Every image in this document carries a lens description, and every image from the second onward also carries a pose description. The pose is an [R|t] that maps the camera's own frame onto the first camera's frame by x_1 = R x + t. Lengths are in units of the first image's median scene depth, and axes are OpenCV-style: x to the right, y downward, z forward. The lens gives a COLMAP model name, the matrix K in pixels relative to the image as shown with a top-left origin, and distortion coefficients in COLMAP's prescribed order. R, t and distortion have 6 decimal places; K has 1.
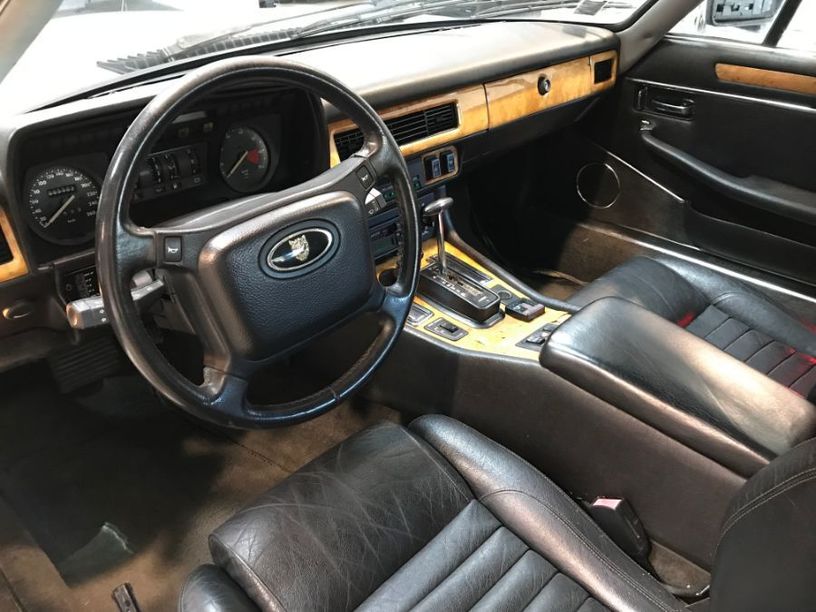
lens RADIAL K [[669.0, 0, 408.0], [0, 669.0, 306.0], [0, 0, 1]] dist [0.013506, -0.005408]
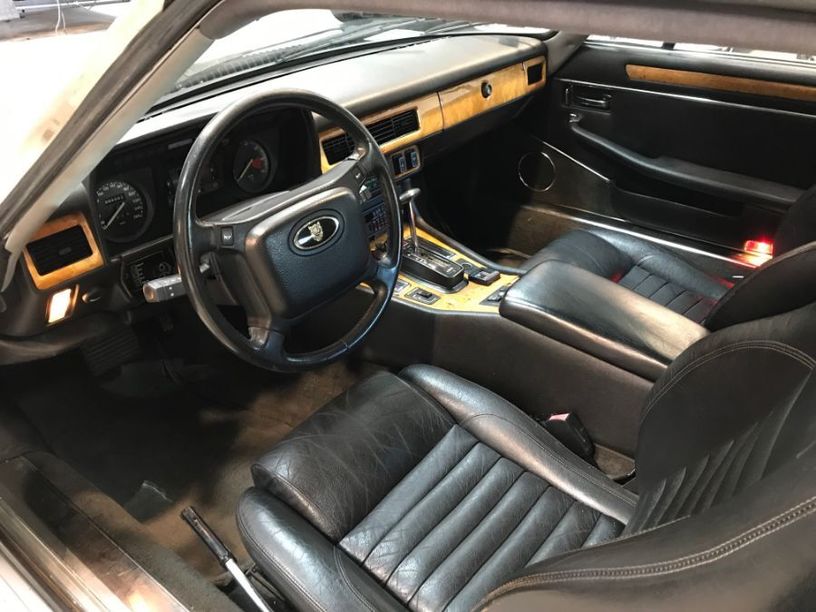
lens RADIAL K [[669.0, 0, 408.0], [0, 669.0, 306.0], [0, 0, 1]] dist [0.013506, -0.005408]
pose [[0.995148, -0.068524, 0.070600, -0.061334], [0.067922, 0.997631, 0.010894, 0.041491], [-0.071179, -0.006046, 0.997445, -0.237465]]
